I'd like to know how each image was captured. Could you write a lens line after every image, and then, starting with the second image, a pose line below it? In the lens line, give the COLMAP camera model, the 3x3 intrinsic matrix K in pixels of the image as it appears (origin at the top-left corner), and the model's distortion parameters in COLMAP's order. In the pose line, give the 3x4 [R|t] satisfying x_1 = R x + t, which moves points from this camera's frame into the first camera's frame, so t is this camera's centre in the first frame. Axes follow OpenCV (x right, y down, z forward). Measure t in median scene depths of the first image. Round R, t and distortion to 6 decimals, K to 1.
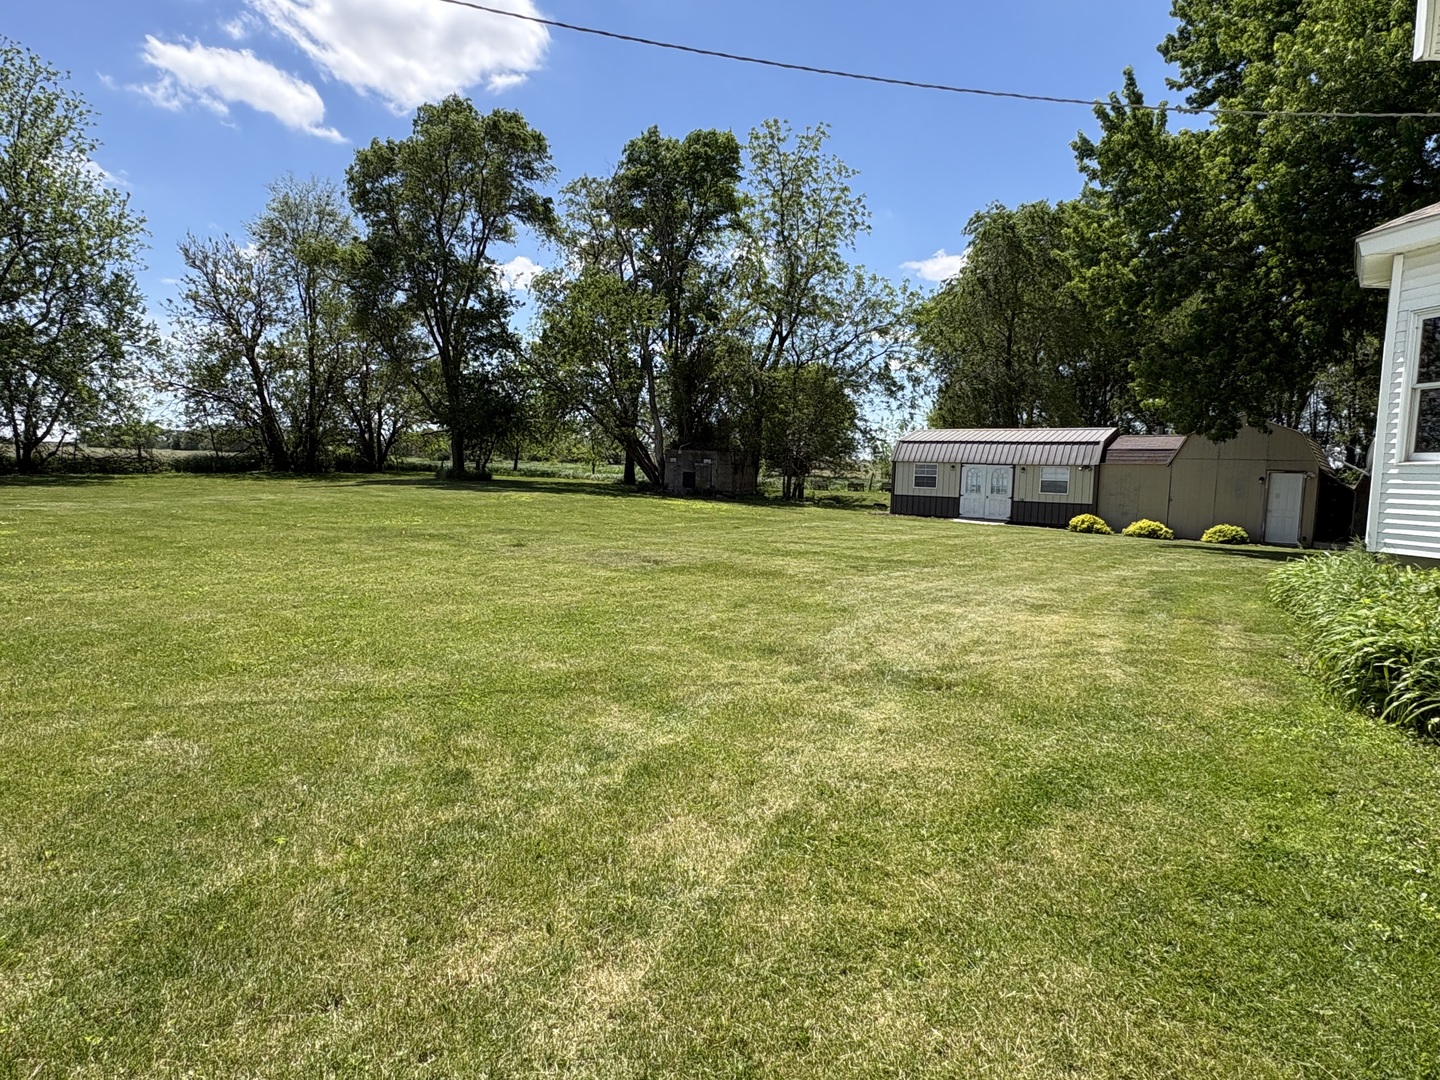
lens RADIAL K [[840.1, 0, 722.1], [0, 840.1, 544.6], [0, 0, 1]] dist [0.019323, -0.000645]
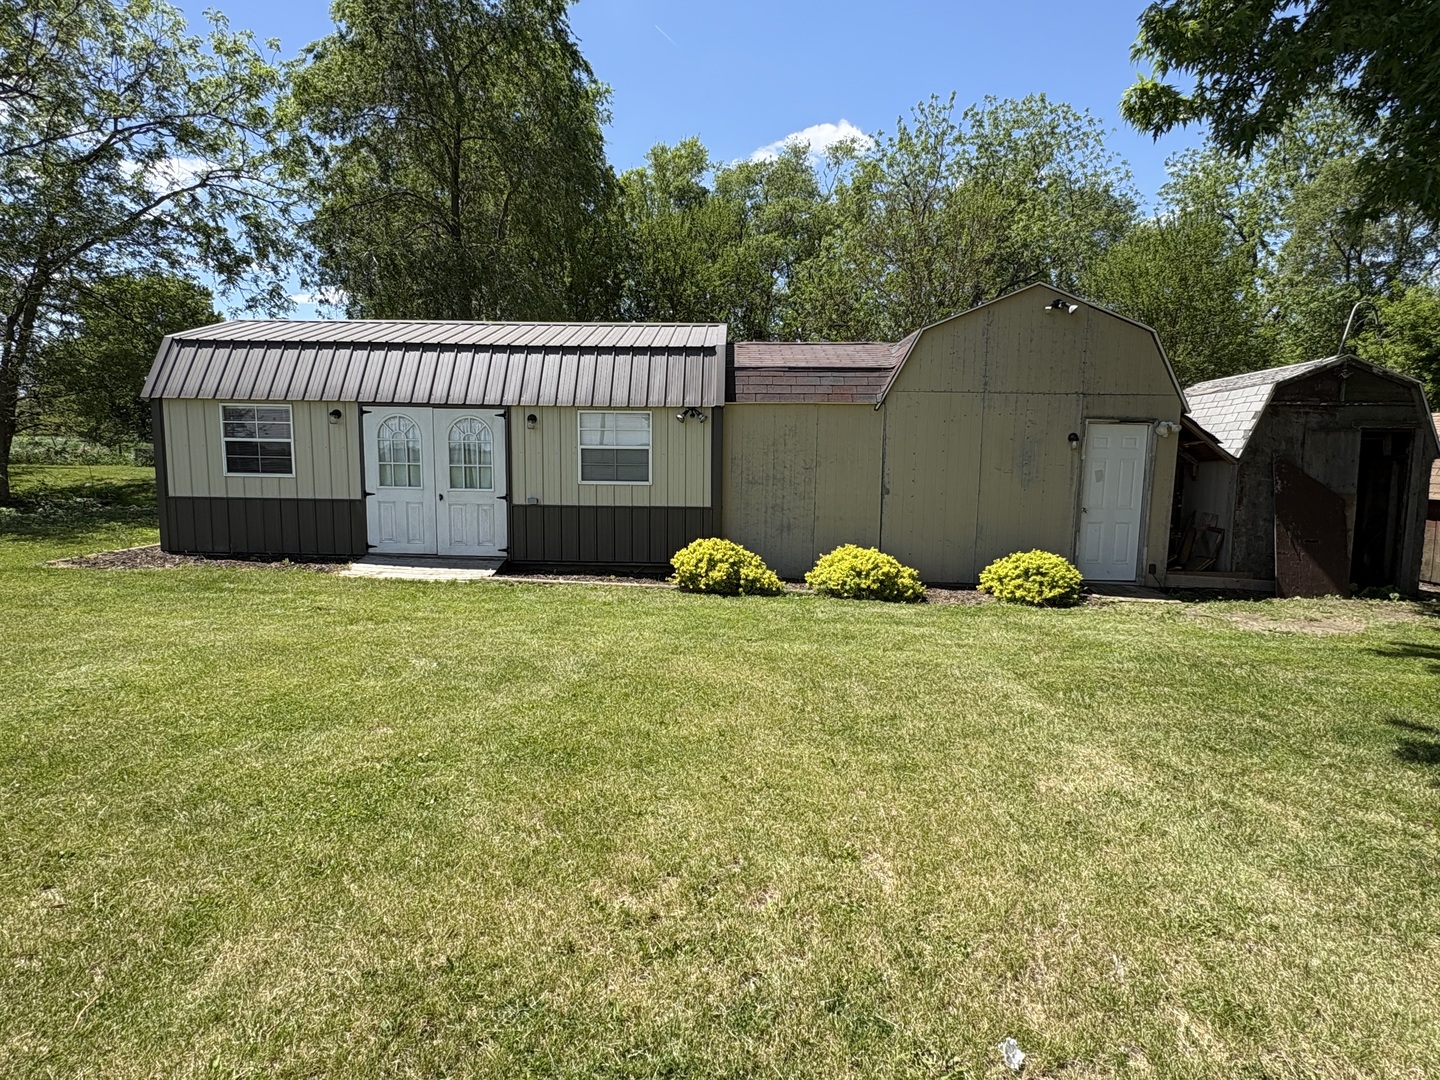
lens RADIAL K [[756.3, 0, 722.0], [0, 756.3, 534.5], [0, 0, 1]] dist [-0.003332, -0.000142]
pose [[0.802967, -0.088546, 0.589410, 0.164380], [0.062319, 0.995956, 0.064722, -0.040524], [-0.592757, -0.015238, 0.805237, 0.500488]]
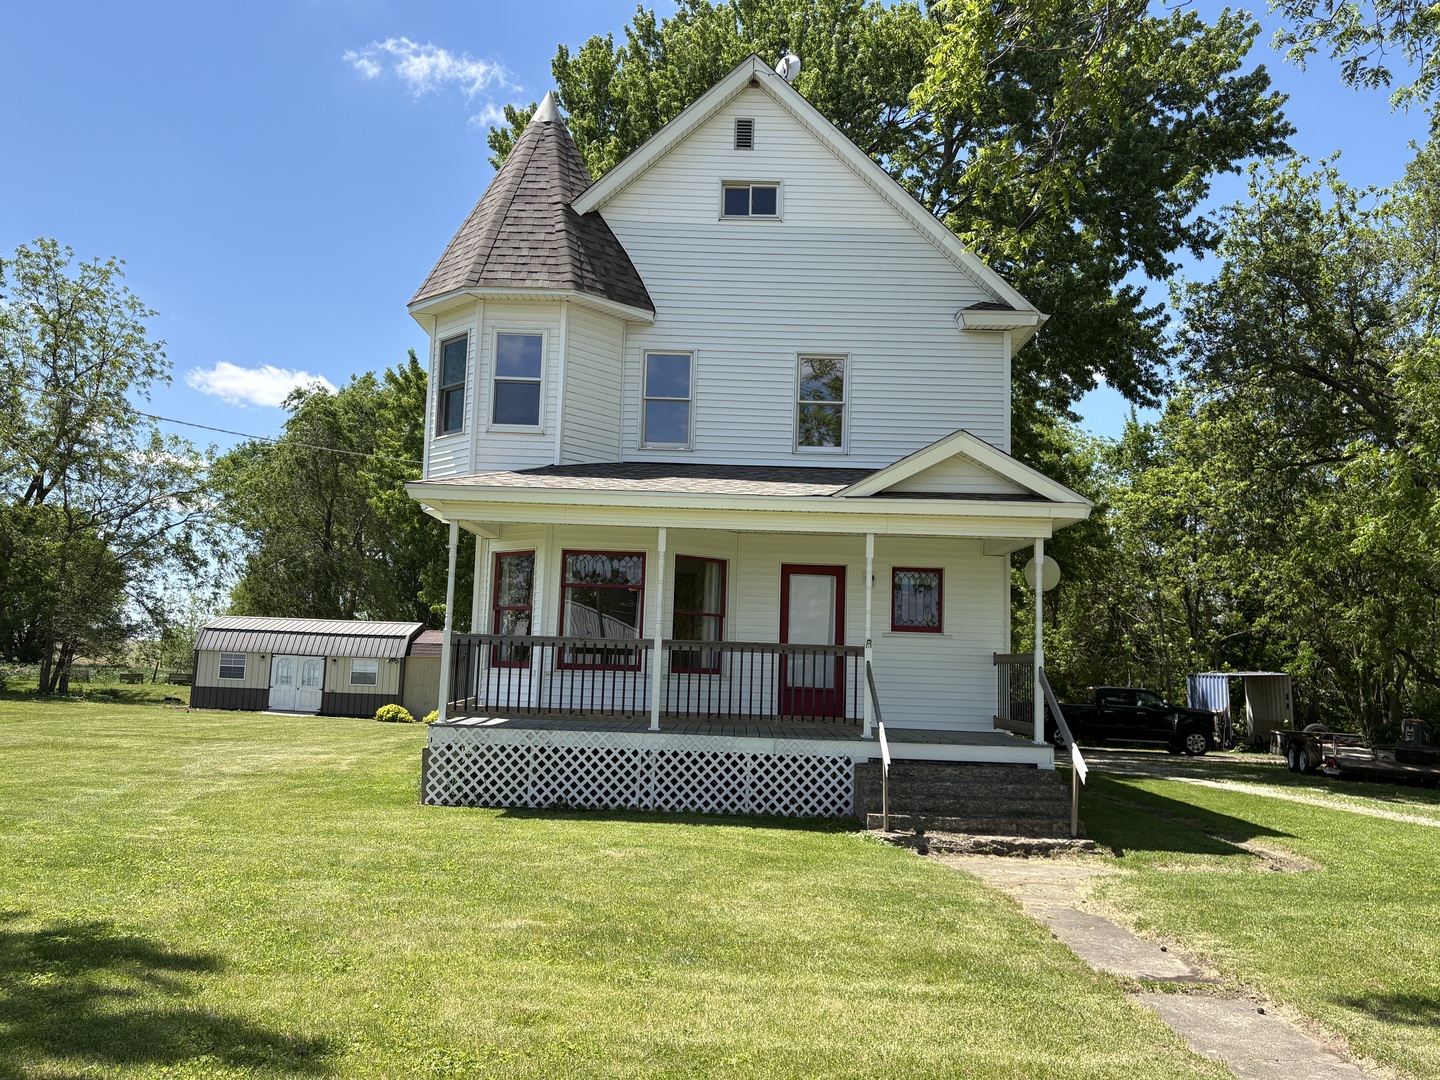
lens RADIAL K [[1168.1, 0, 716.5], [0, 1168.1, 544.5], [0, 0, 1]] dist [0.022140, -0.003623]
pose [[0.805343, 0.069441, 0.588729, -0.081620], [0.038327, 0.984939, -0.168603, 0.020438], [-0.591569, 0.158347, 0.790552, -0.298439]]
